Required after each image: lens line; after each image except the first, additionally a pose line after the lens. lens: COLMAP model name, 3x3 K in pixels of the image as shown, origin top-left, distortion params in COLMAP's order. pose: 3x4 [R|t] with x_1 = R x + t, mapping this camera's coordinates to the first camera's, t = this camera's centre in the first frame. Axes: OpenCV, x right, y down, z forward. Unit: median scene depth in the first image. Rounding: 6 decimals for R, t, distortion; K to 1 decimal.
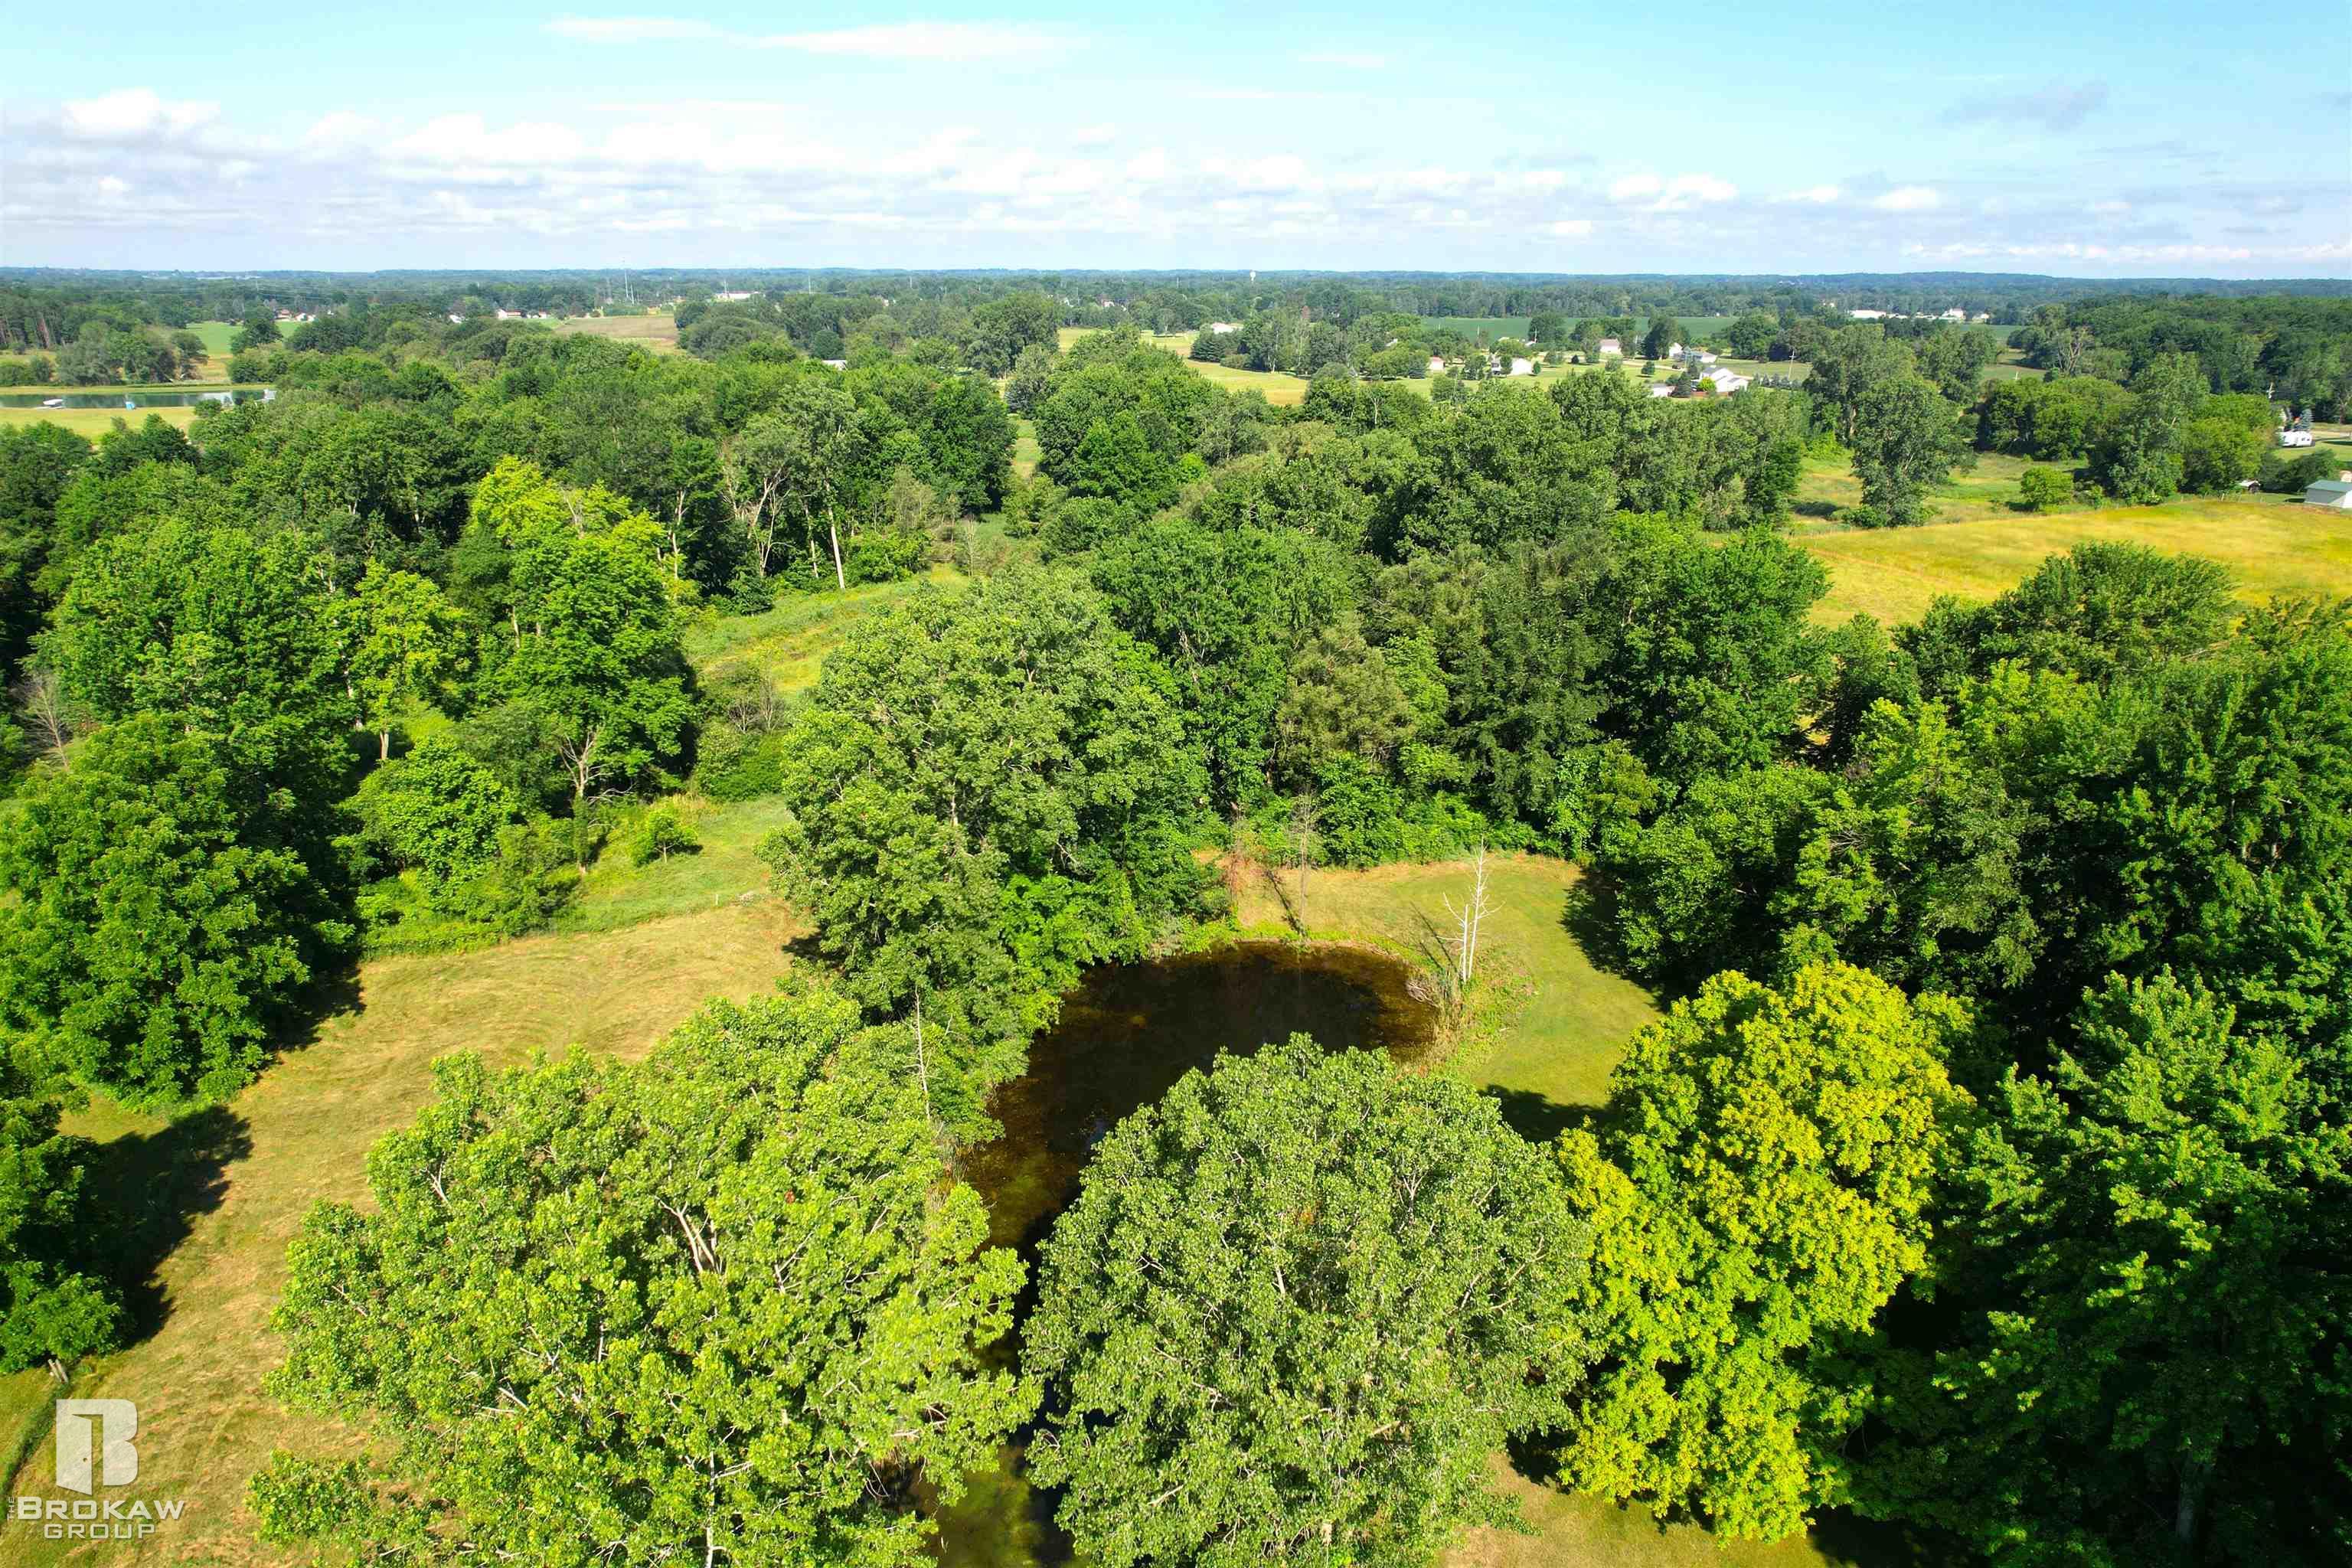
lens RADIAL K [[1519.3, 0, 1171.7], [0, 1519.3, 789.0], [0, 0, 1]] dist [-0.083168, 0.090910]
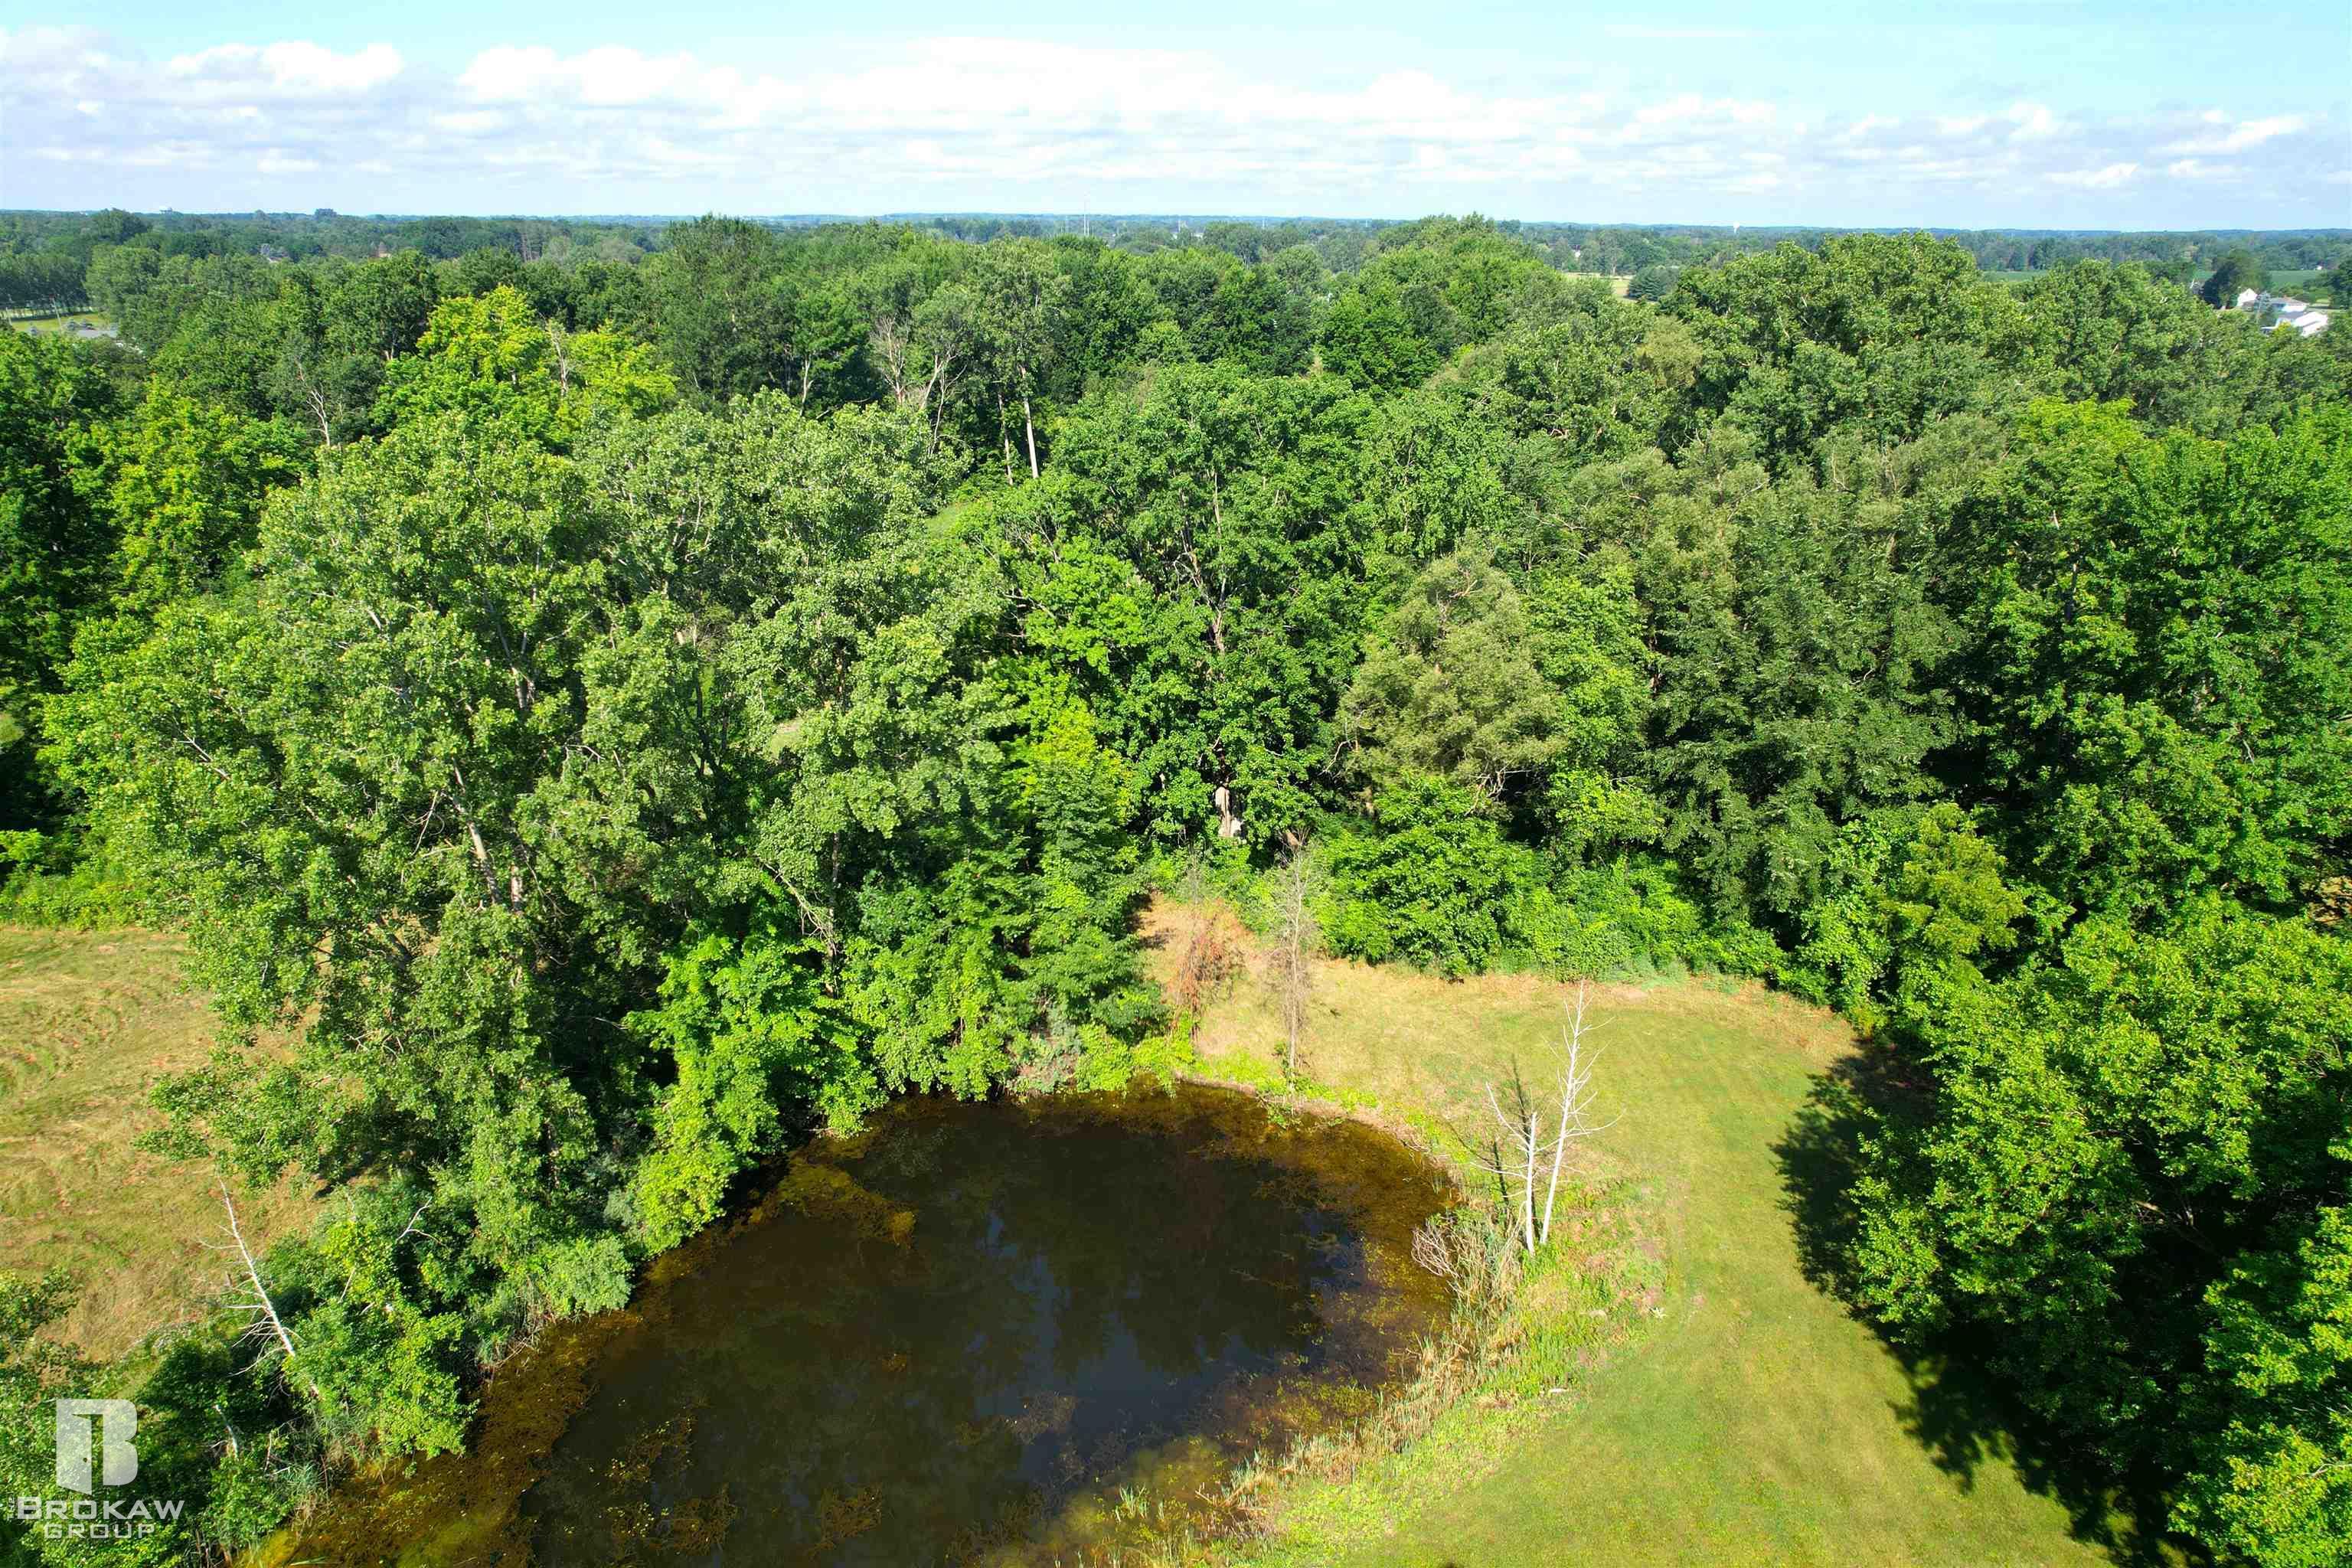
lens RADIAL K [[1493.0, 0, 1175.0], [0, 1493.0, 794.3], [0, 0, 1]] dist [-0.103377, 0.088429]
pose [[0.953441, 0.108729, -0.281297, 0.177908], [-0.099167, 0.993910, 0.048052, -0.033253], [0.284808, -0.017920, 0.958417, 0.432635]]
